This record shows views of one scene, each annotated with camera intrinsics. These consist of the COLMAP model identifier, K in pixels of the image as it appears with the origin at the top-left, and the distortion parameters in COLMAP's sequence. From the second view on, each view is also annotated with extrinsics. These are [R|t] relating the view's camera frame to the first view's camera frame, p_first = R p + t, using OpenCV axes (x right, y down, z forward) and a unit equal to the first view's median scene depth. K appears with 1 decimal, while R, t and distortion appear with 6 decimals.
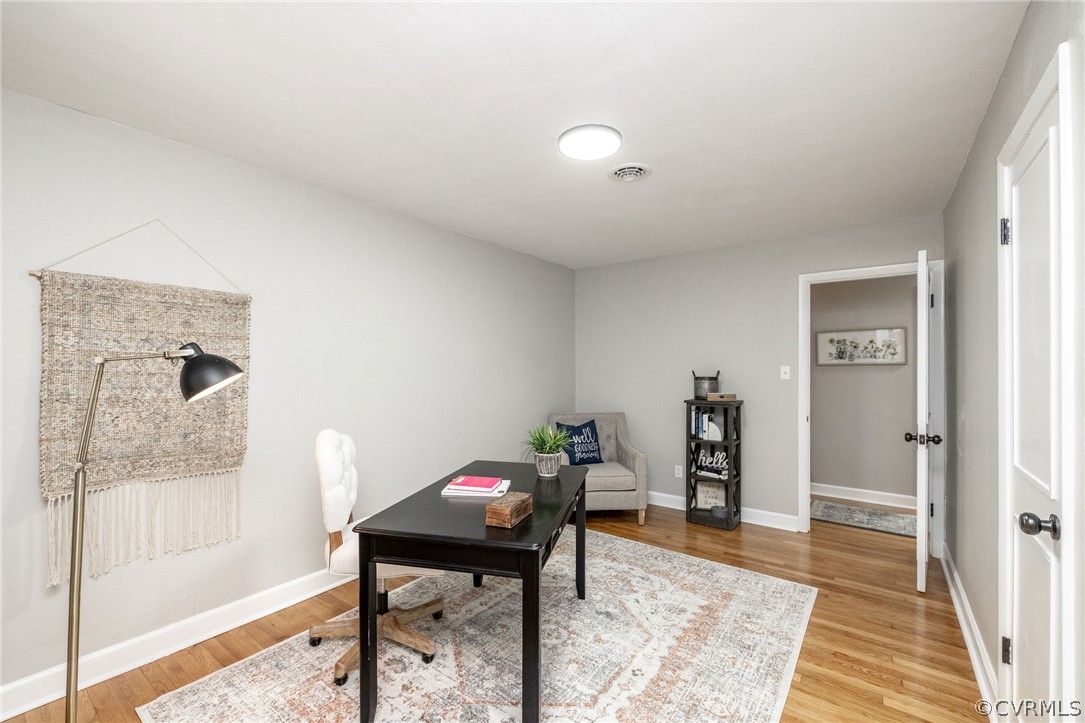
lens RADIAL K [[459.8, 0, 538.0], [0, 459.8, 364.8], [0, 0, 1]] dist [-0.002469, -0.000469]
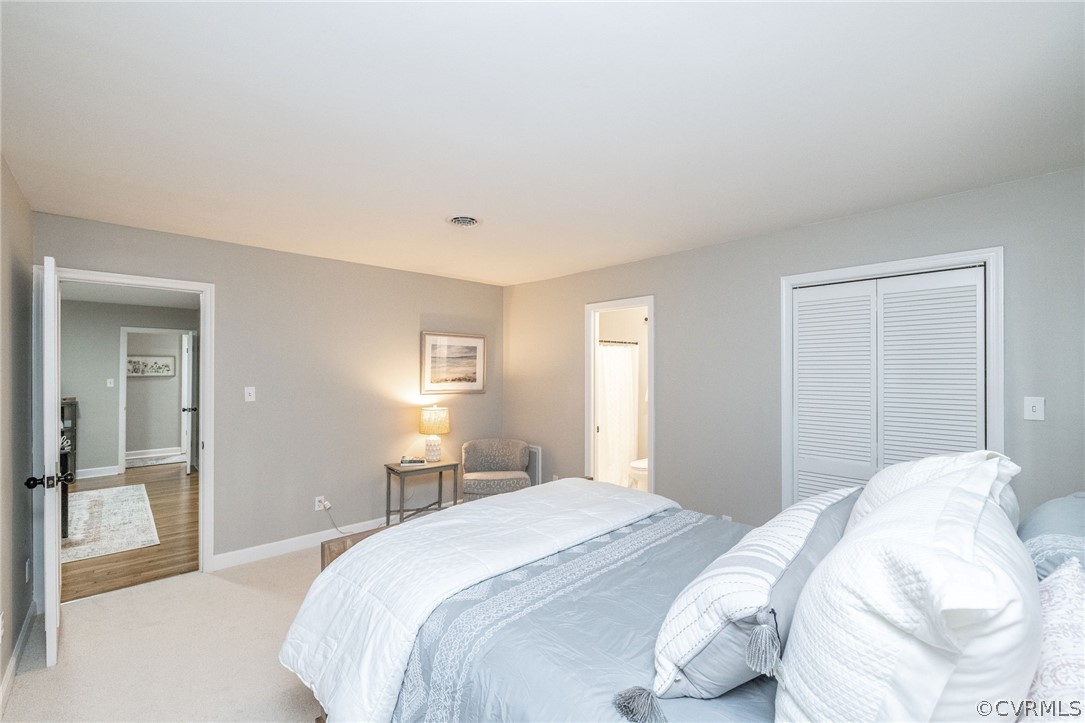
lens RADIAL K [[459.8, 0, 540.7], [0, 459.8, 368.2], [0, 0, 1]] dist [-0.002469, -0.000469]
pose [[0.177694, 0.005450, 0.984071, -0.717524], [-0.009770, 0.999945, -0.003773, -0.039120], [-0.984037, -0.008944, 0.177737, -0.735493]]
